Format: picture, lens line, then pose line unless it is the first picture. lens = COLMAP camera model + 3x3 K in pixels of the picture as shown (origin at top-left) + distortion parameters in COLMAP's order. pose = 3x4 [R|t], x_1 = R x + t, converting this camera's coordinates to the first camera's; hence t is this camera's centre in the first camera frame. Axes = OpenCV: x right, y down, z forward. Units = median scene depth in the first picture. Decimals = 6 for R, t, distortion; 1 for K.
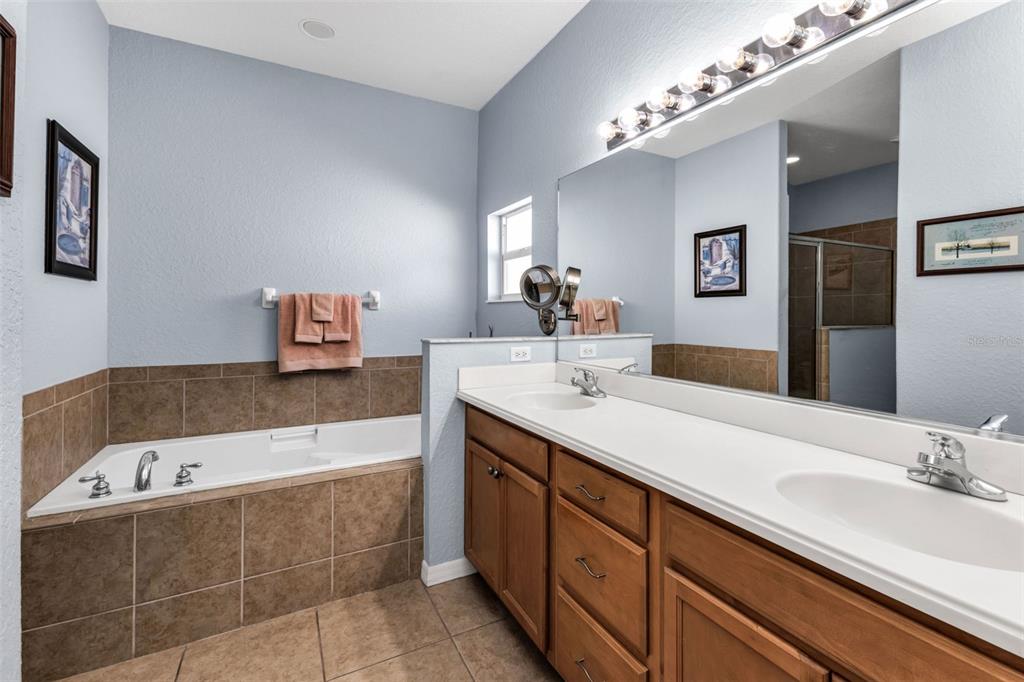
lens RADIAL K [[443.7, 0, 510.6], [0, 443.7, 322.8], [0, 0, 1]] dist [0.009417, -0.006614]
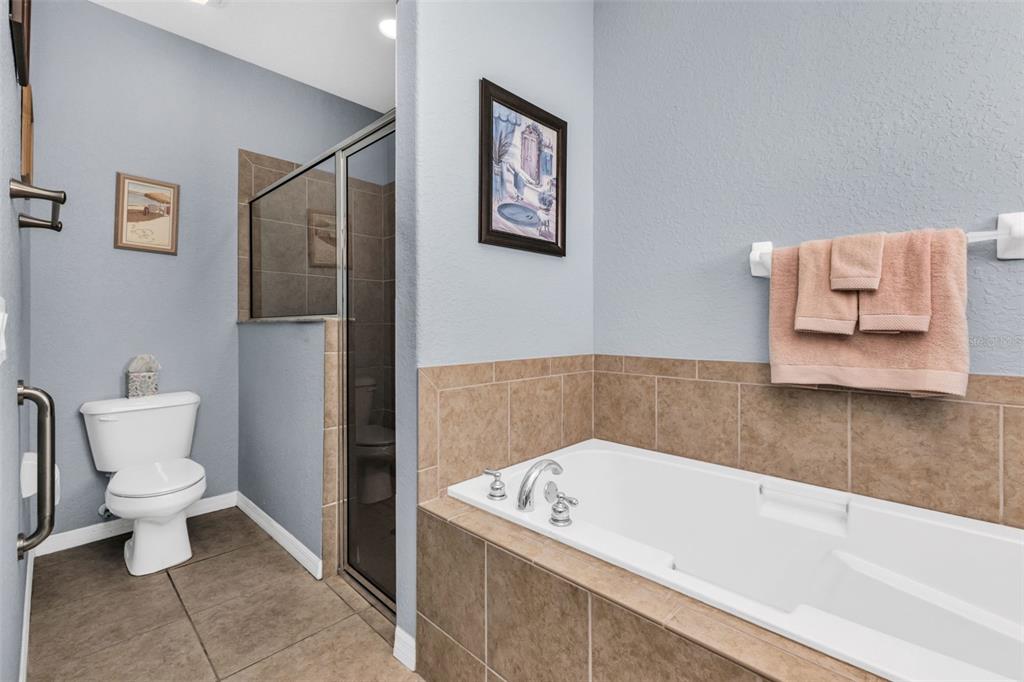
lens RADIAL K [[443.7, 0, 510.6], [0, 443.7, 322.8], [0, 0, 1]] dist [0.009417, -0.006614]
pose [[0.319256, -0.006598, -0.947646, -0.080843], [-0.015703, 0.999802, -0.012251, 0.047322], [0.947538, 0.018792, 0.319089, 0.506570]]
